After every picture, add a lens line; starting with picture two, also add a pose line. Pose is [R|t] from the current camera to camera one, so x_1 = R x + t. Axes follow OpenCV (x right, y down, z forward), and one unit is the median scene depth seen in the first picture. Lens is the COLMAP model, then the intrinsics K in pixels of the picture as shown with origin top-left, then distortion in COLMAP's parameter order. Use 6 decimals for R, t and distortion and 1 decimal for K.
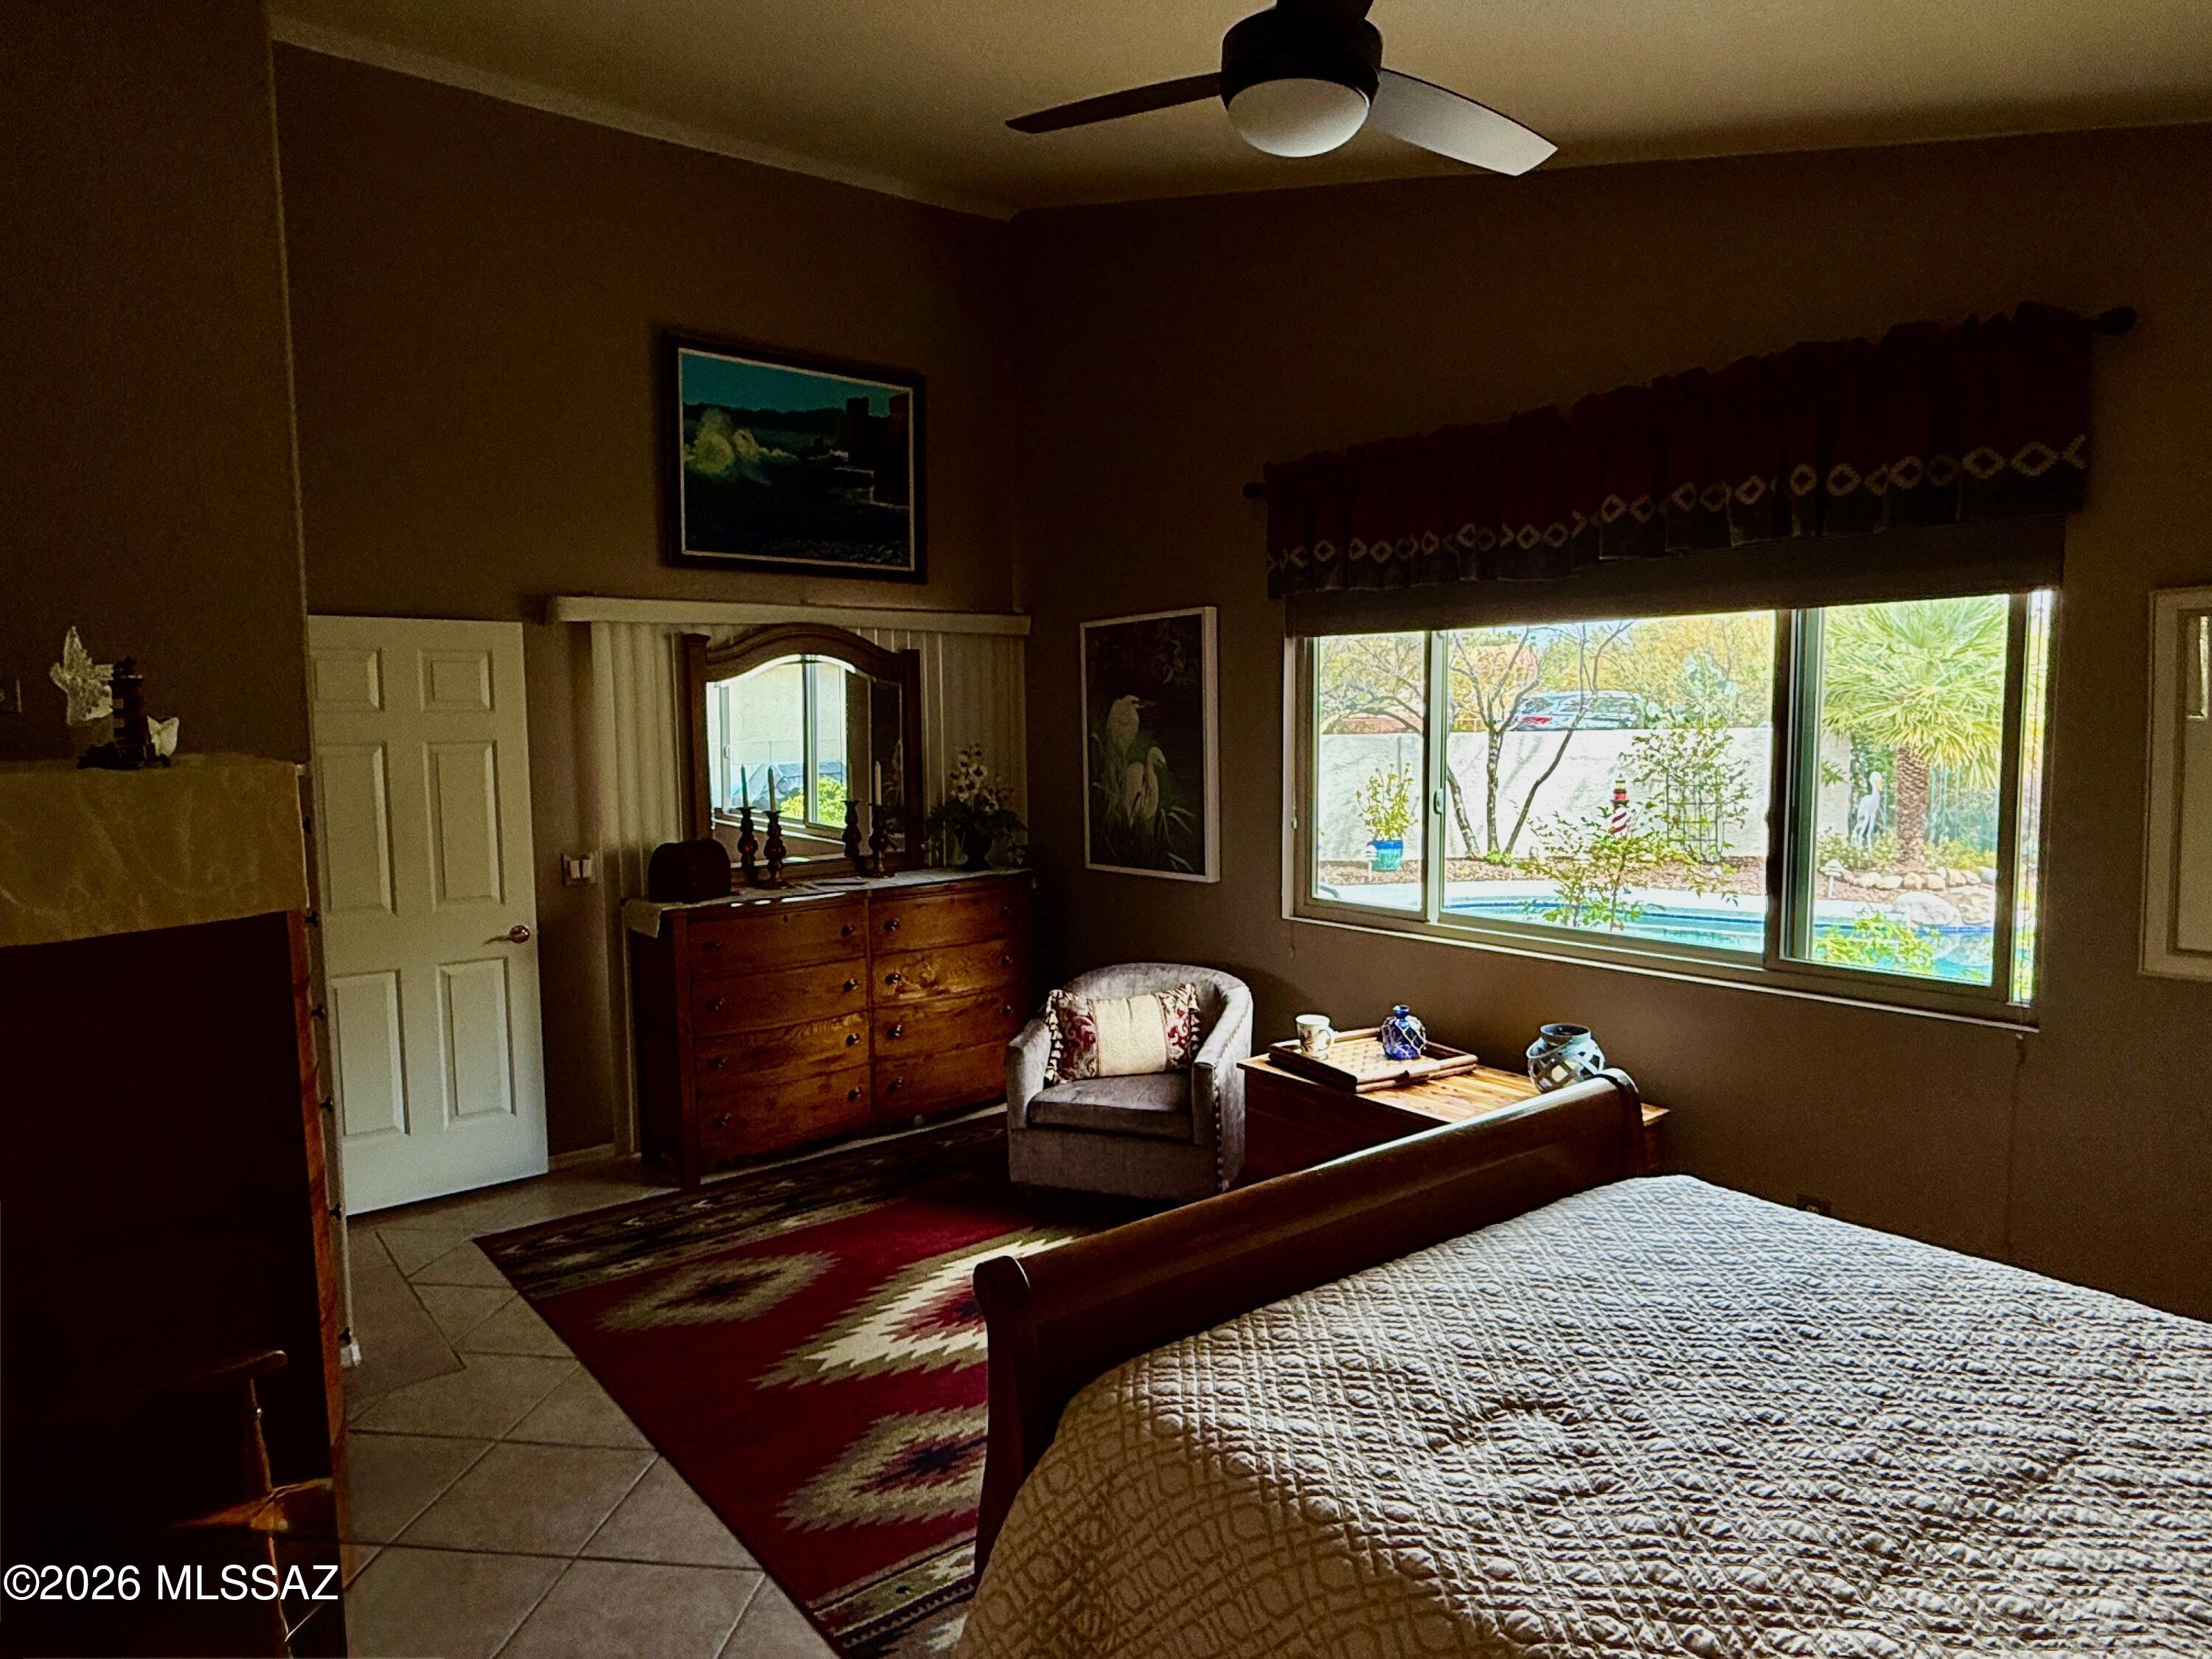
lens RADIAL K [[1348.6, 0, 1106.8], [0, 1348.6, 834.6], [0, 0, 1]] dist [-0.000185, -0.000213]
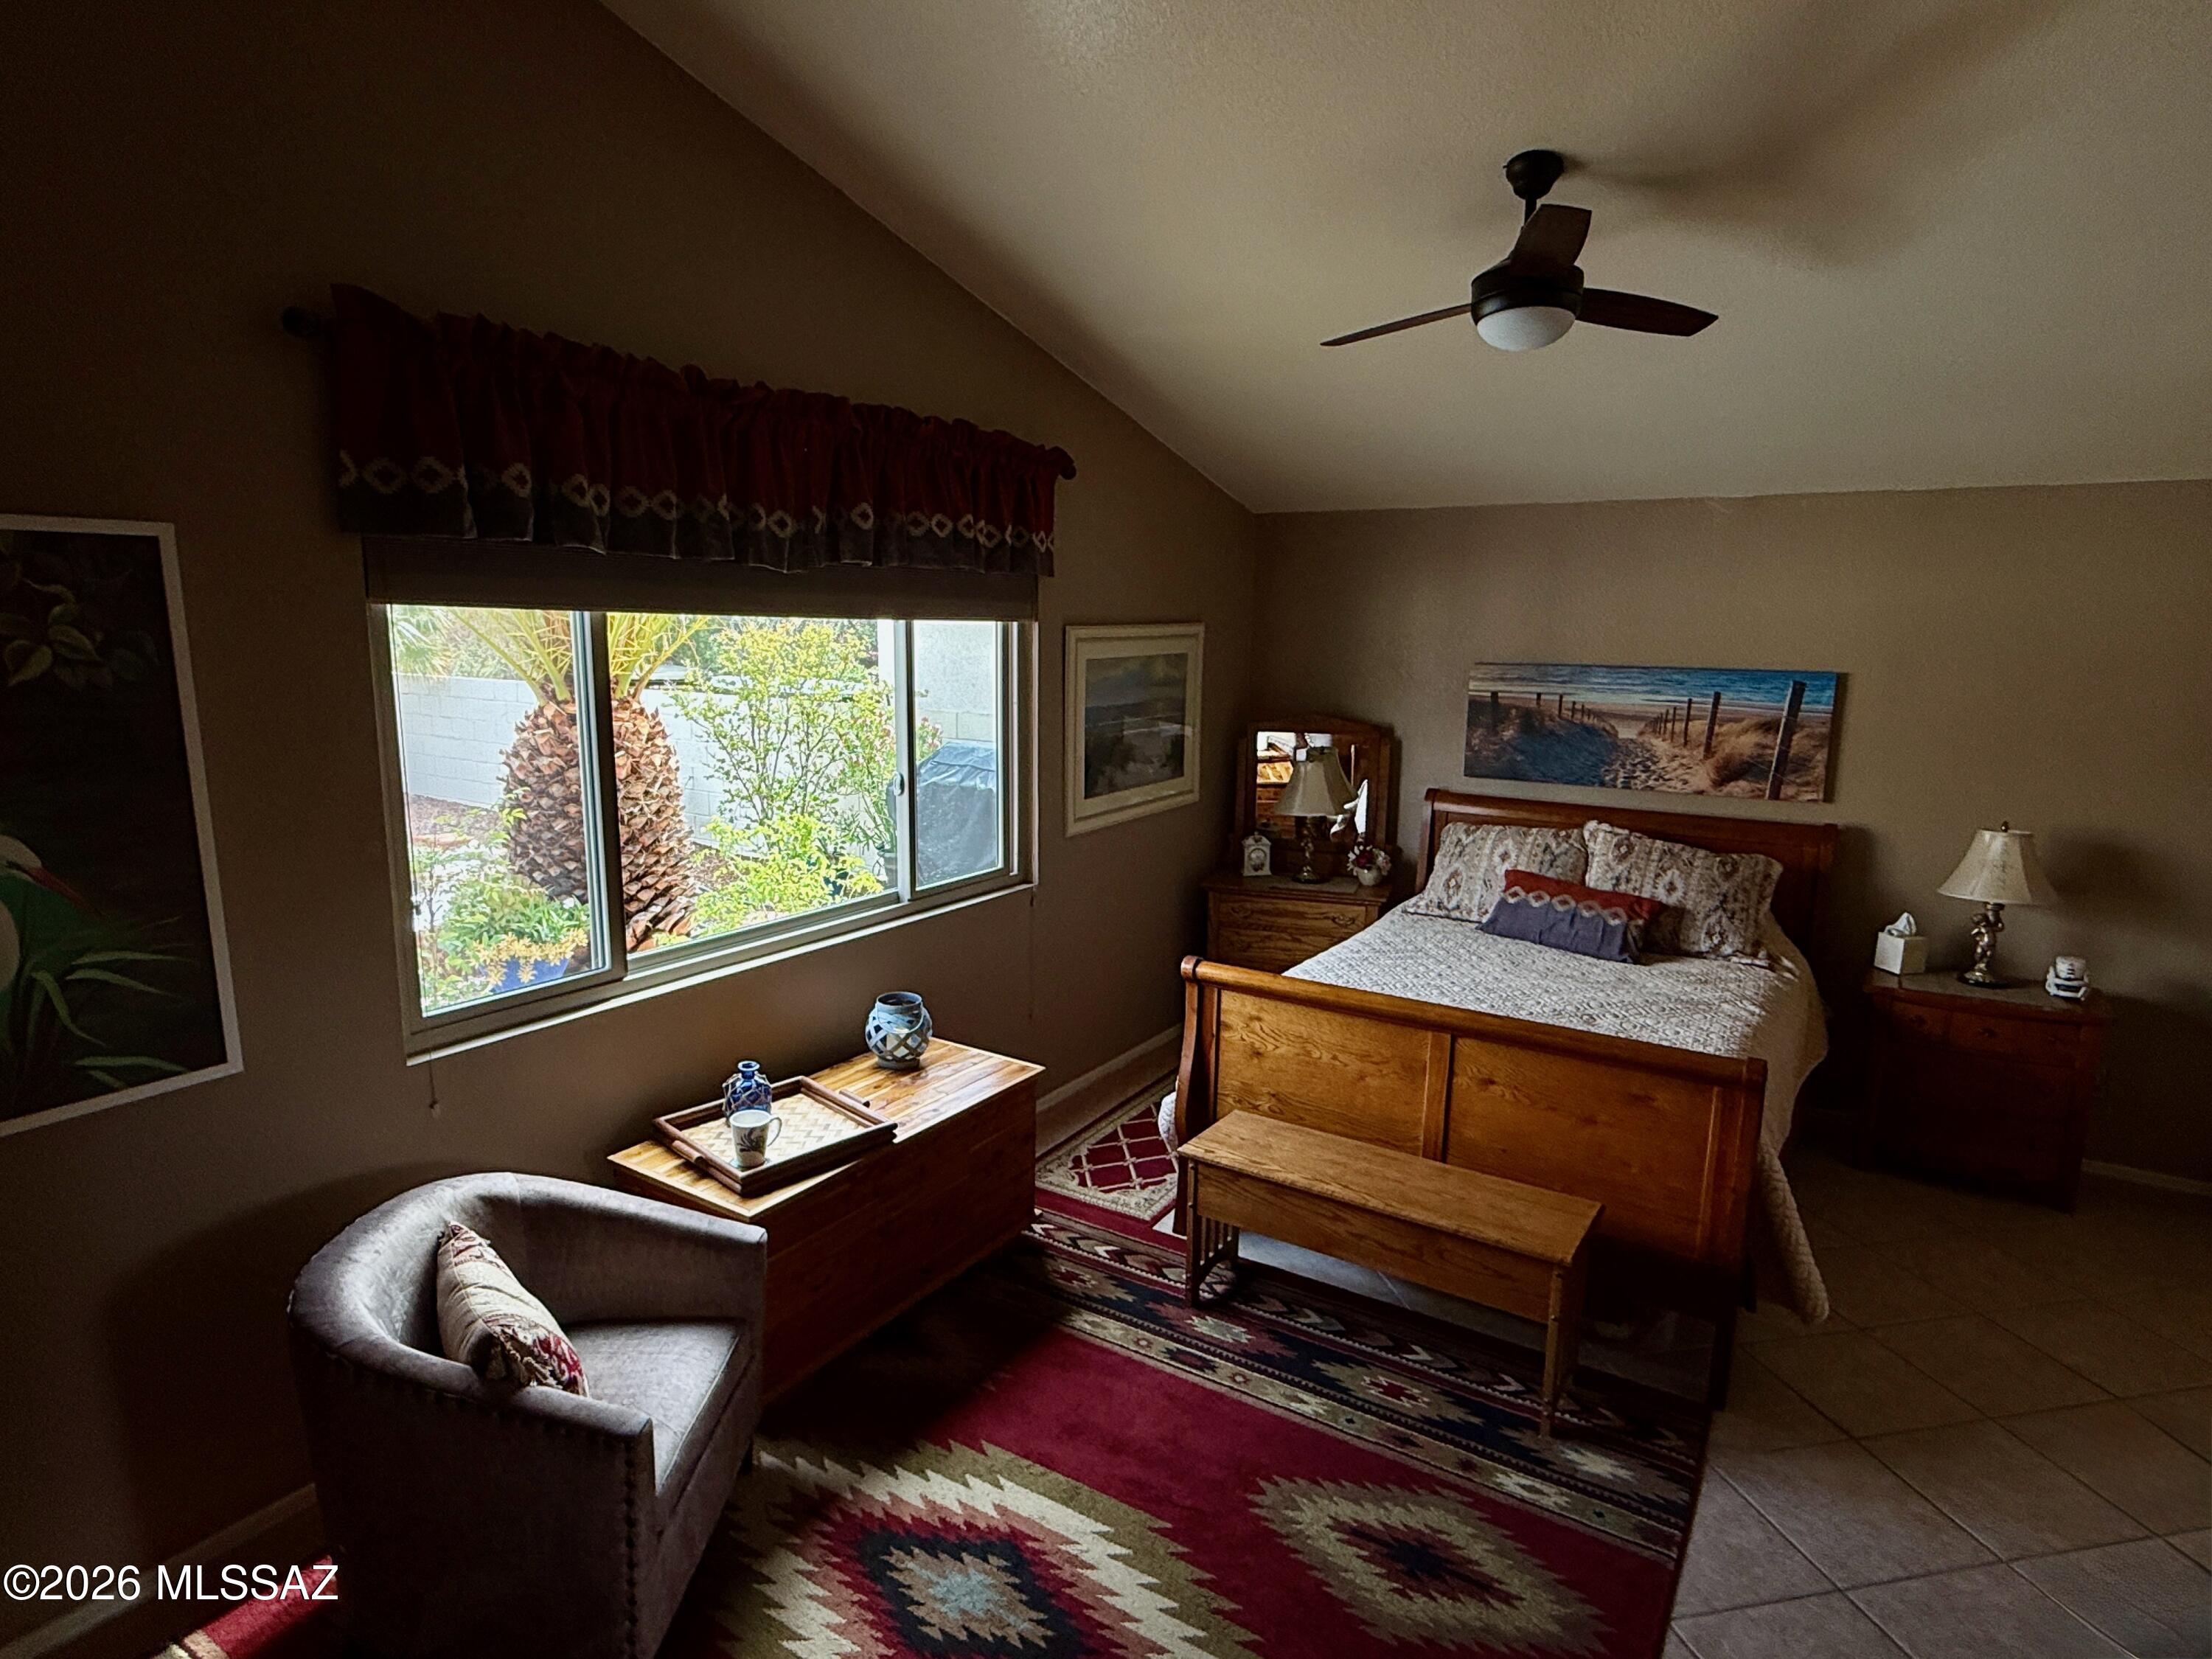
lens RADIAL K [[1245.6, 0, 1108.1], [0, 1245.6, 830.7], [0, 0, 1]] dist [-0.001662, -0.000397]
pose [[-0.324982, -0.151612, 0.933489, -0.723366], [0.070944, 0.980377, 0.183925, -0.185938], [-0.943056, 0.125997, -0.307848, 1.299812]]
